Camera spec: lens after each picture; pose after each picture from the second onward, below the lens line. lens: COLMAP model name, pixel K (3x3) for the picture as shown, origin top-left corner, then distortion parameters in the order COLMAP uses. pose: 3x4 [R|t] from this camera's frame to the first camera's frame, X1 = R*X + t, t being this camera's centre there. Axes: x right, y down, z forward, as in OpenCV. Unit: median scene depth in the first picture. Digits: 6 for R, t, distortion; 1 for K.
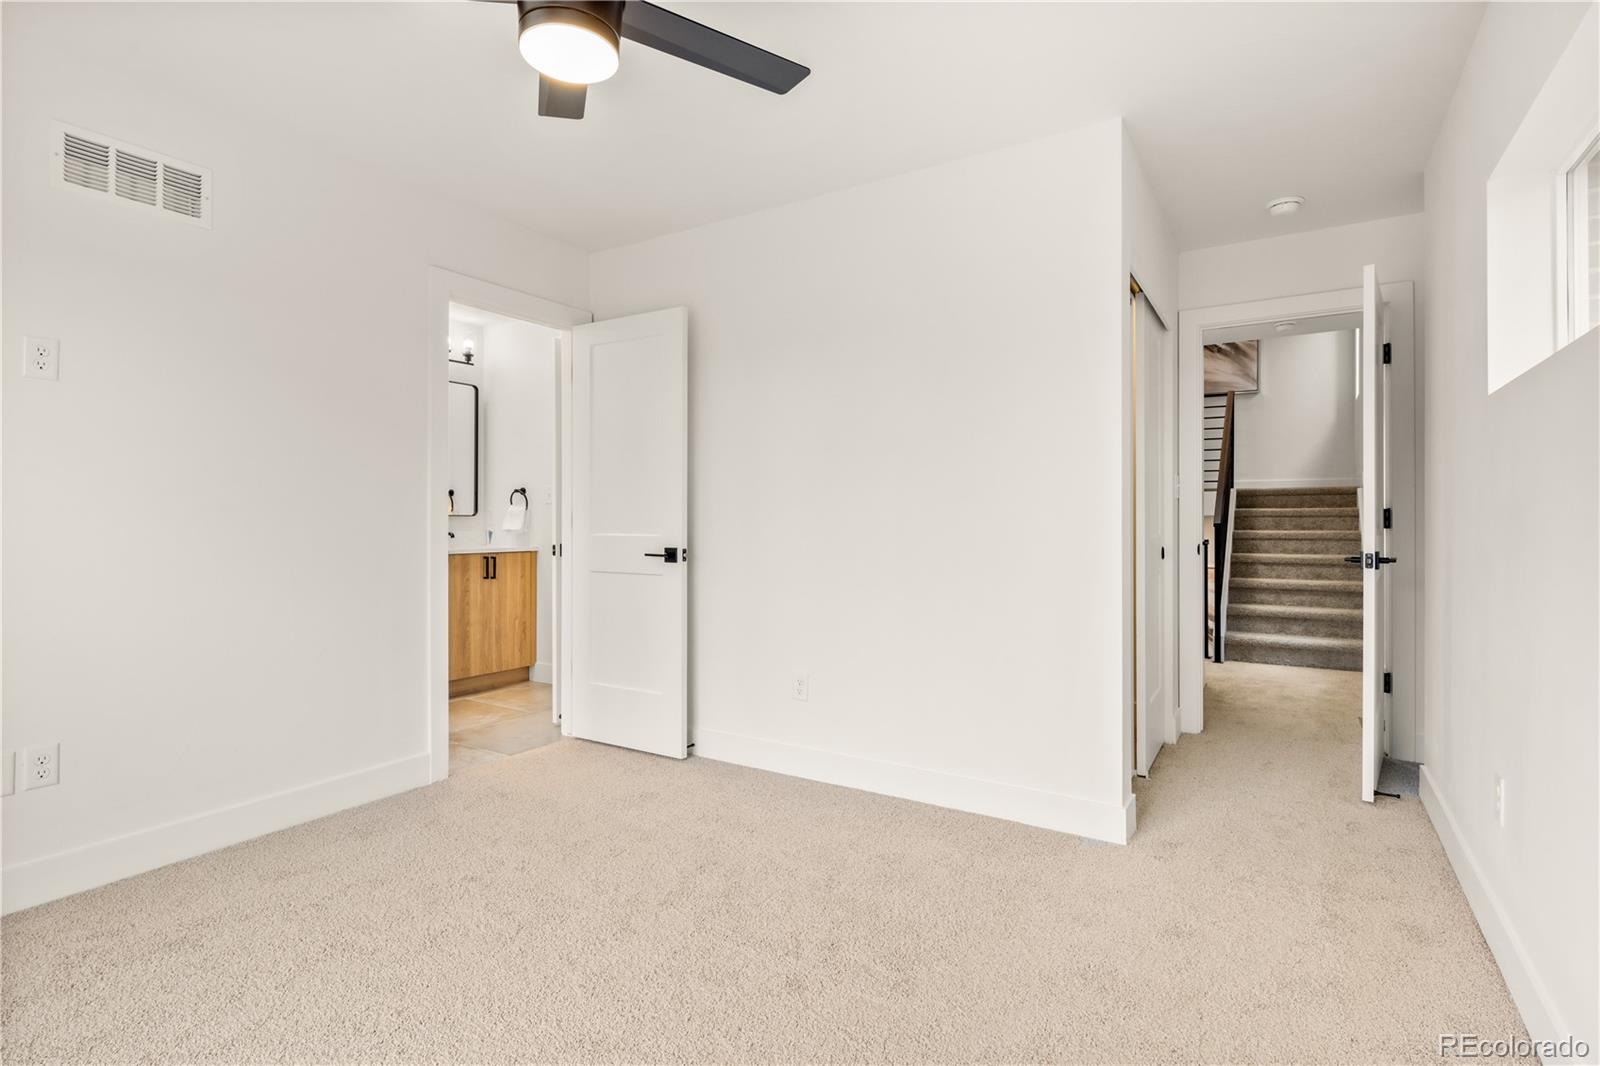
lens RADIAL K [[780.2, 0, 786.6], [0, 780.2, 526.6], [0, 0, 1]] dist [0.005403, -0.000745]
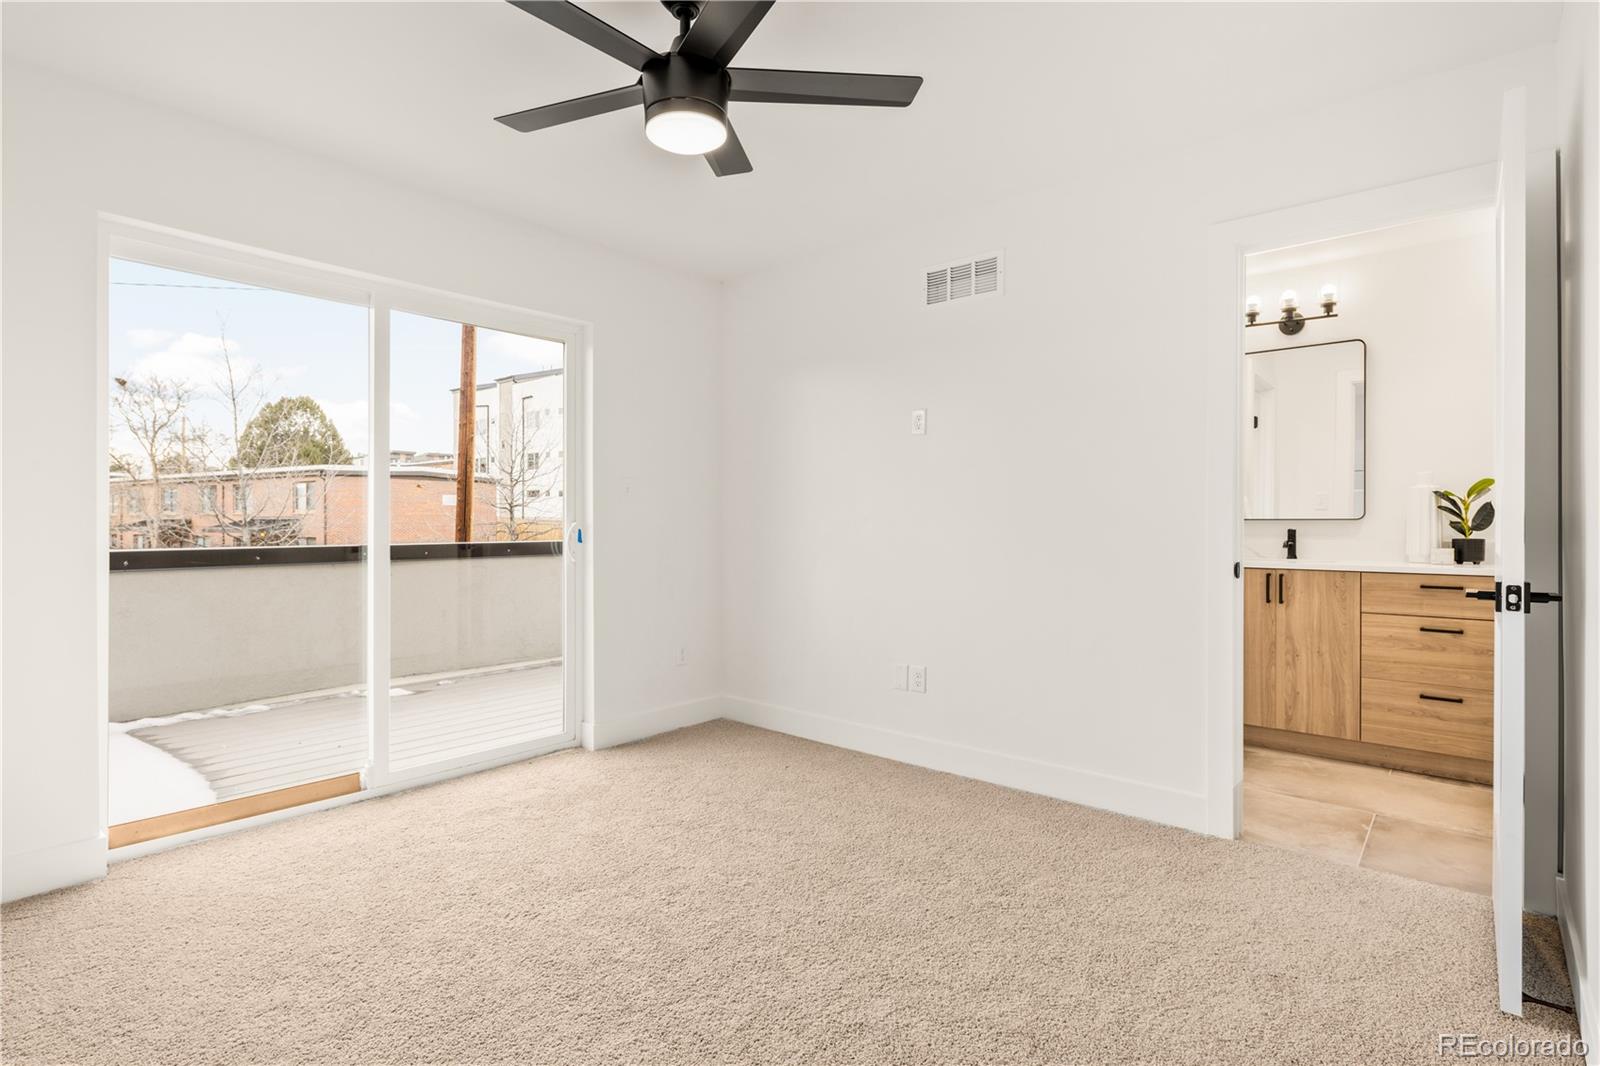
lens RADIAL K [[773.8, 0, 792.8], [0, 773.8, 524.5], [0, 0, 1]] dist [0.004853, -0.000449]
pose [[-0.135057, 0.002838, -0.990834, 0.427436], [-0.011843, 0.999920, 0.004478, -0.006957], [0.990767, 0.012339, -0.135012, 0.640244]]
